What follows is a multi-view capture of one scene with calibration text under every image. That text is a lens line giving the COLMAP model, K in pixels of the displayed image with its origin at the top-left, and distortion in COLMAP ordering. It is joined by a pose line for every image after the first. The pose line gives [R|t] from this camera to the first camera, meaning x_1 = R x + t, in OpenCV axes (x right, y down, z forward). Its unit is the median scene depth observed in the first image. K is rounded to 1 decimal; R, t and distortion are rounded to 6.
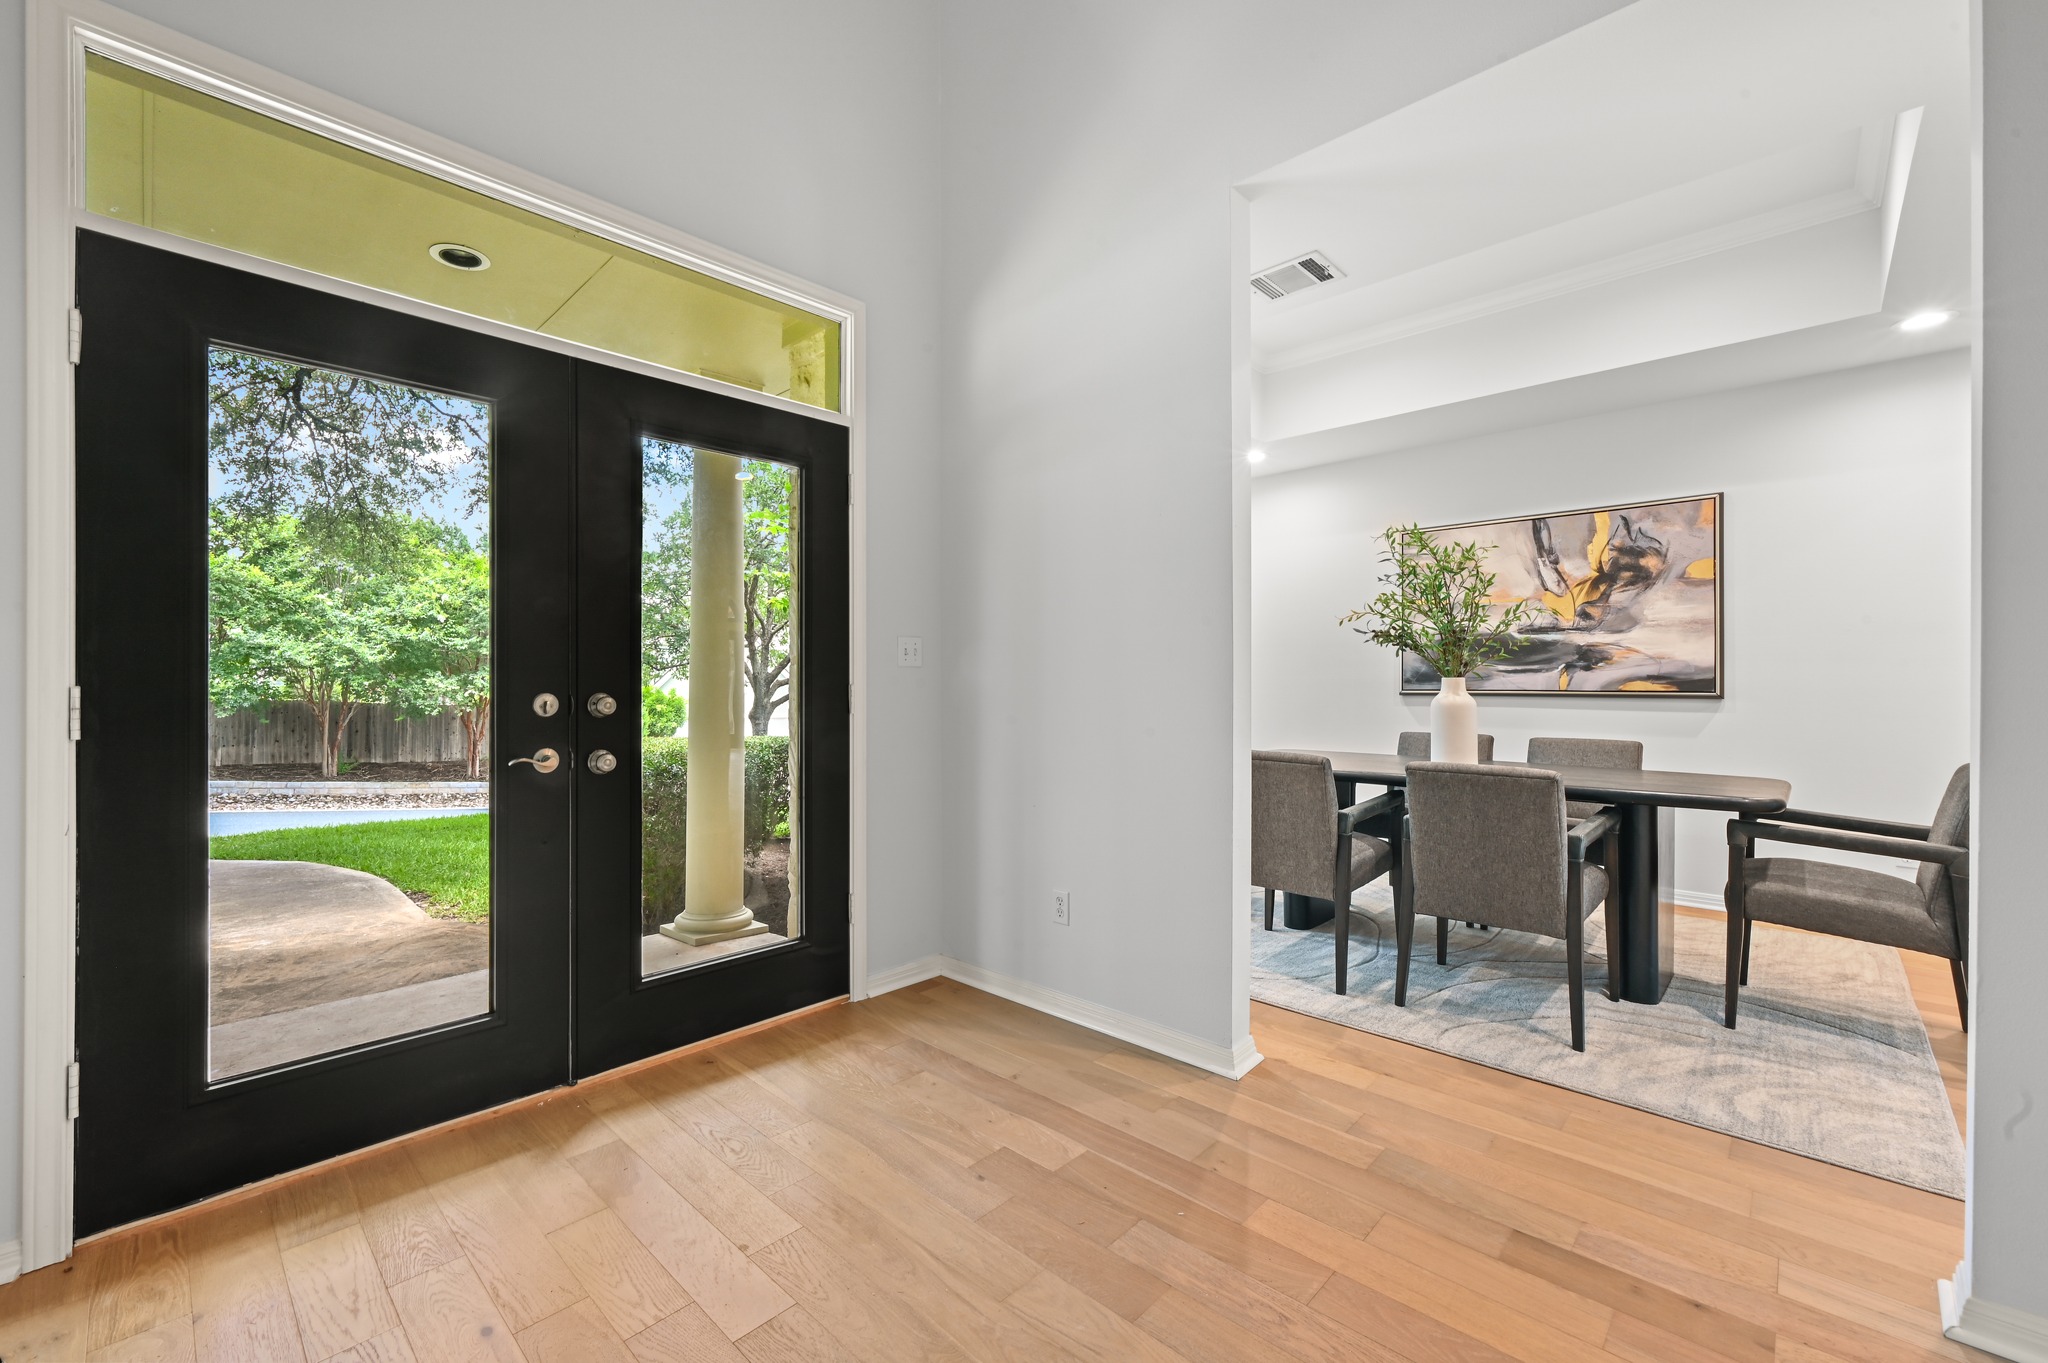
lens RADIAL K [[835.9, 0, 1005.0], [0, 835.9, 685.8], [0, 0, 1]] dist [0.000862, 0.000438]
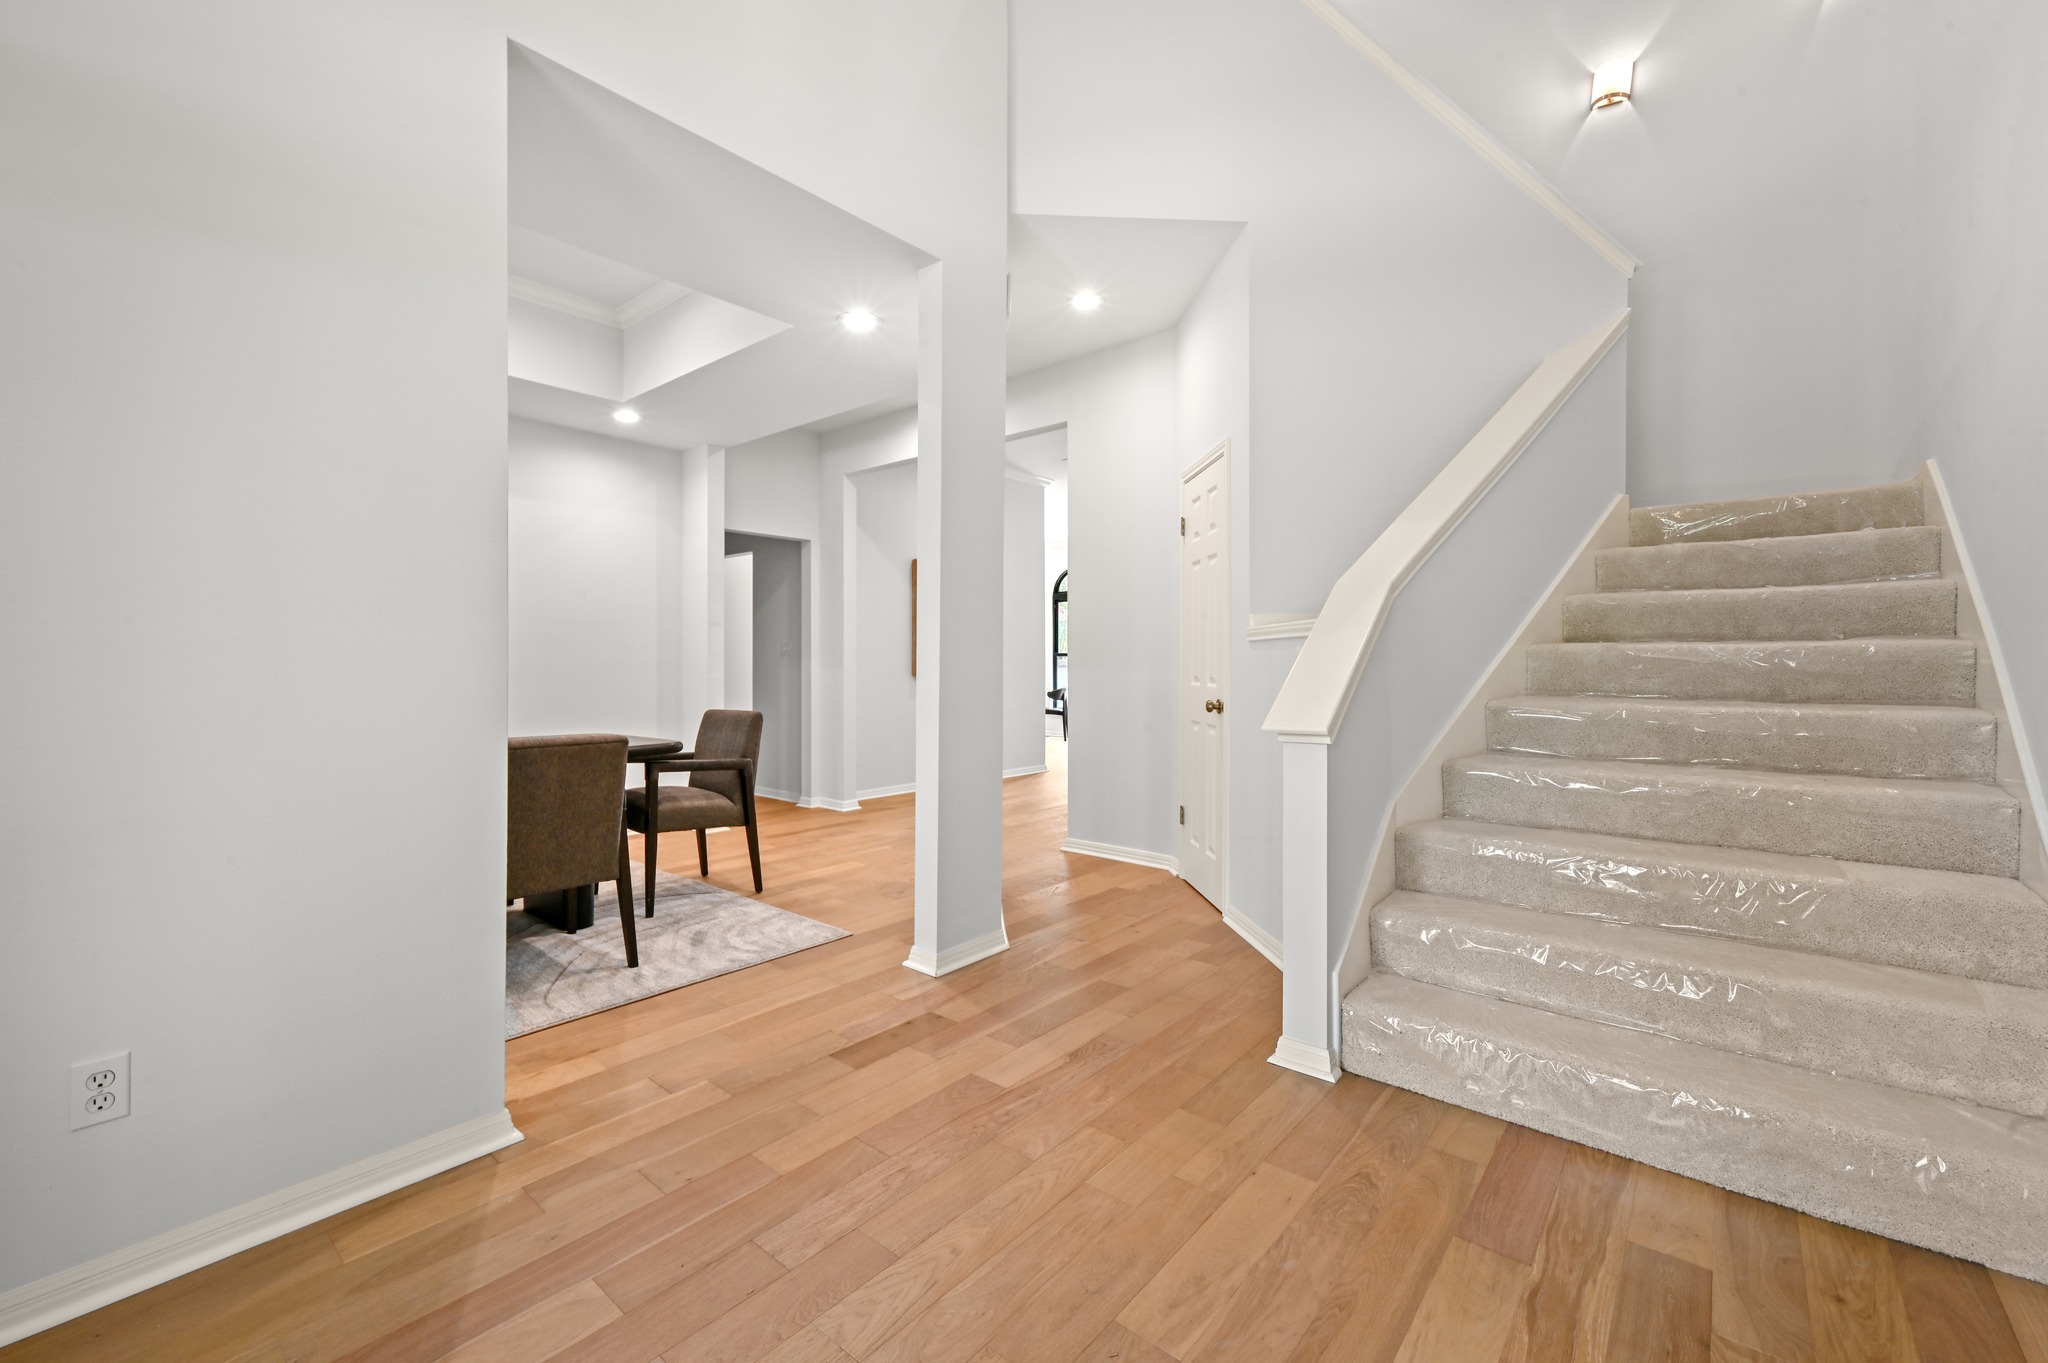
lens RADIAL K [[835.9, 0, 1005.3], [0, 835.9, 673.4], [0, 0, 1]] dist [0.000862, 0.000438]
pose [[-0.059687, -0.009026, 0.998176, -0.595029], [-0.004495, 0.999951, 0.008773, 0.004446], [-0.998207, -0.003963, -0.059724, 0.605302]]
